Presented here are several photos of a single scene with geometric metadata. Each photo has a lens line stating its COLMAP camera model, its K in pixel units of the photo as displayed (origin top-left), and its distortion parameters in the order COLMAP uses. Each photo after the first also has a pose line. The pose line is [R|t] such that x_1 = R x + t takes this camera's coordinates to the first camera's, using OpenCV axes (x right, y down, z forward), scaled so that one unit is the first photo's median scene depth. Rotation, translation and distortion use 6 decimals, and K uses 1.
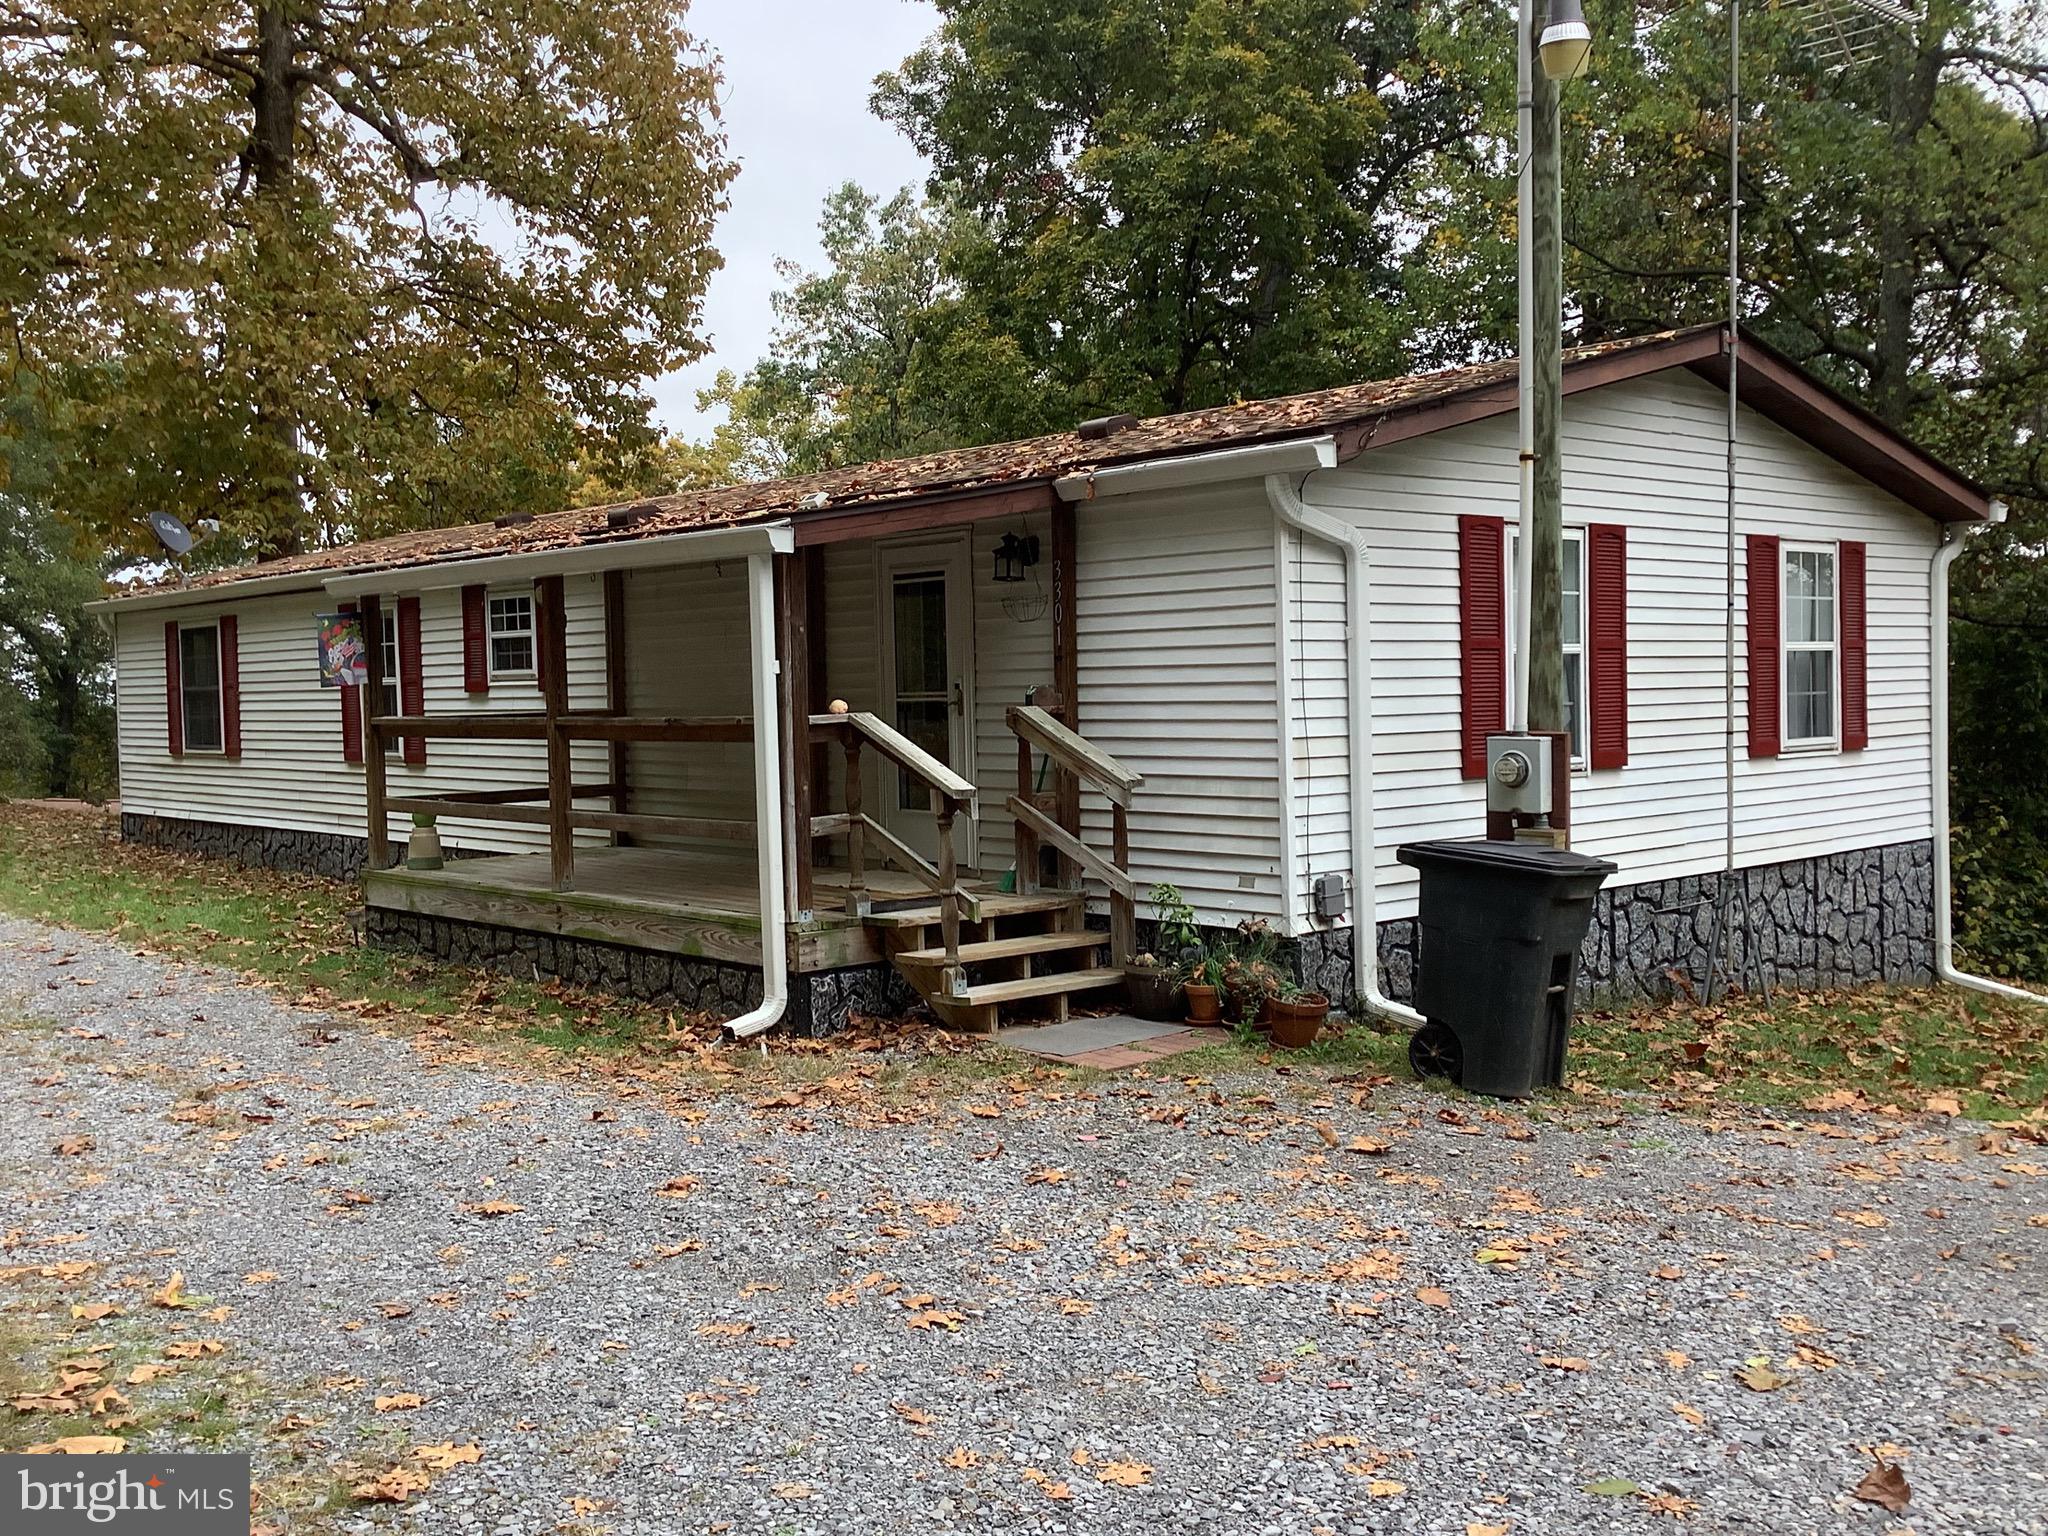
lens RADIAL K [[1979.9, 0, 1030.3], [0, 1979.9, 778.4], [0, 0, 1]] dist [0.017761, 0.000000]
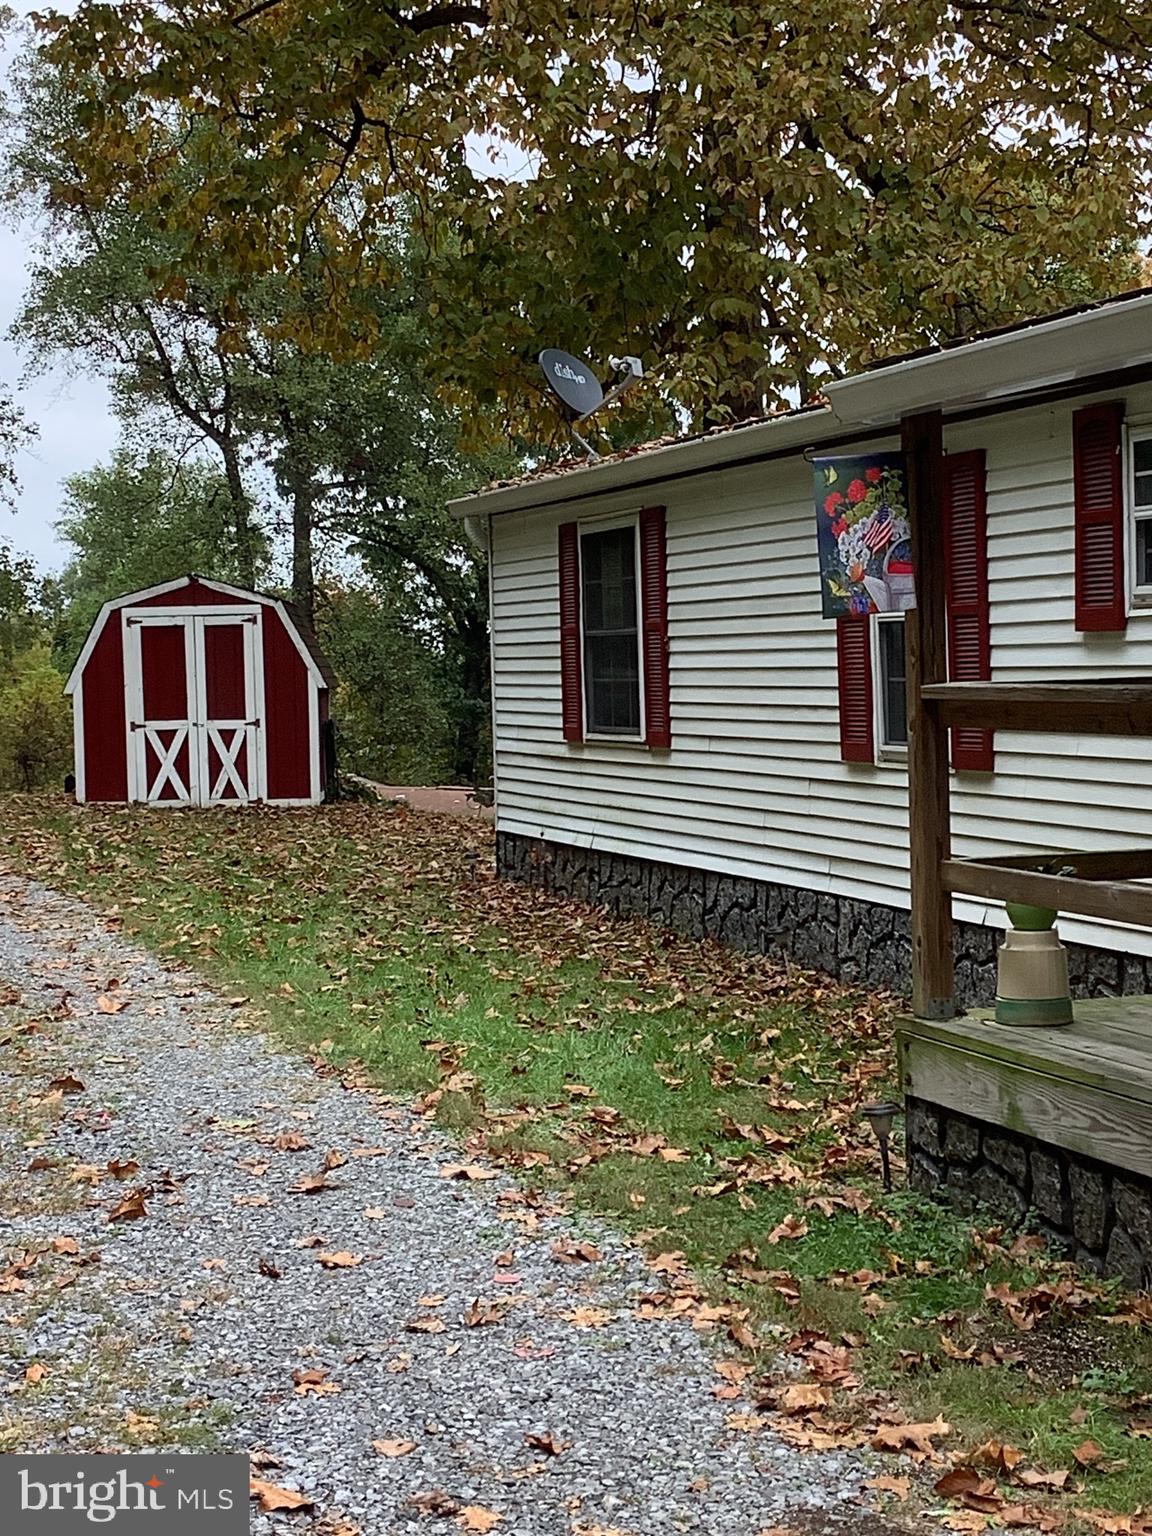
lens RADIAL K [[2680.9, 0, 579.3], [0, 2680.9, 764.8], [0, 0, 1]] dist [0.009184, 0.000000]
pose [[0.914263, 0.010968, -0.404973, -0.154589], [-0.009871, 0.999940, 0.004798, -0.014282], [0.405002, -0.000390, 0.914316, 0.404533]]
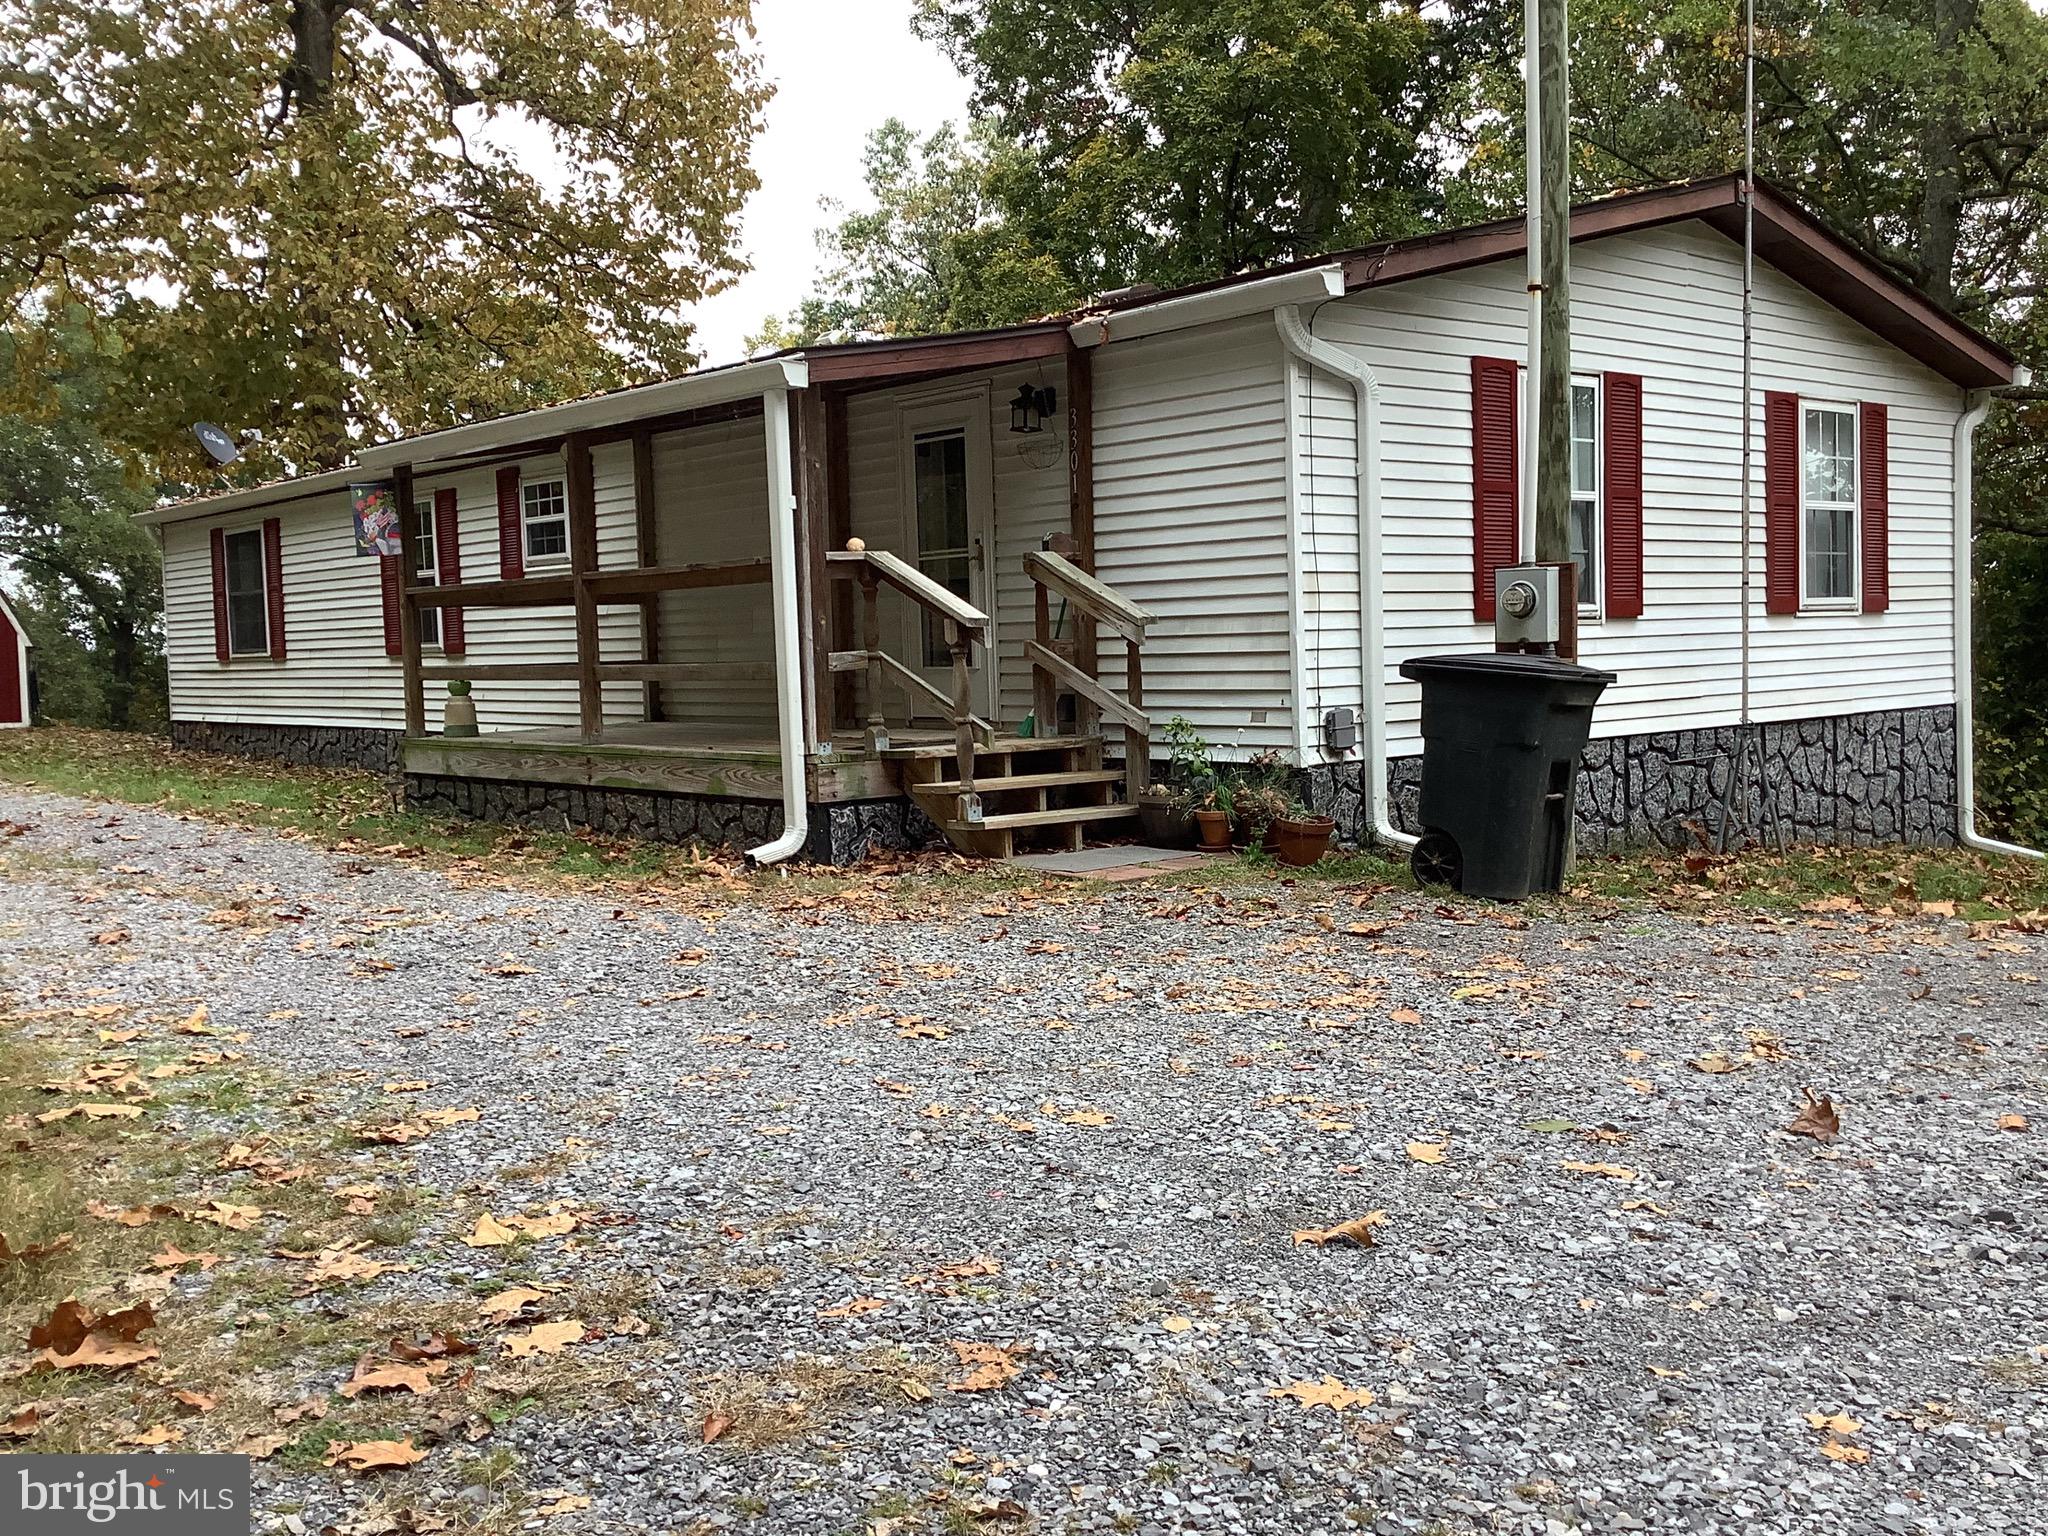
lens RADIAL K [[1979.9, 0, 1049.9], [0, 1979.9, 782.7], [0, 0, 1]] dist [0.017761, 0.000000]
pose [[0.999843, -0.005253, -0.016912, 0.014427], [0.005658, 0.999695, 0.024022, 0.046514], [0.016781, -0.024114, 0.999568, -0.013879]]
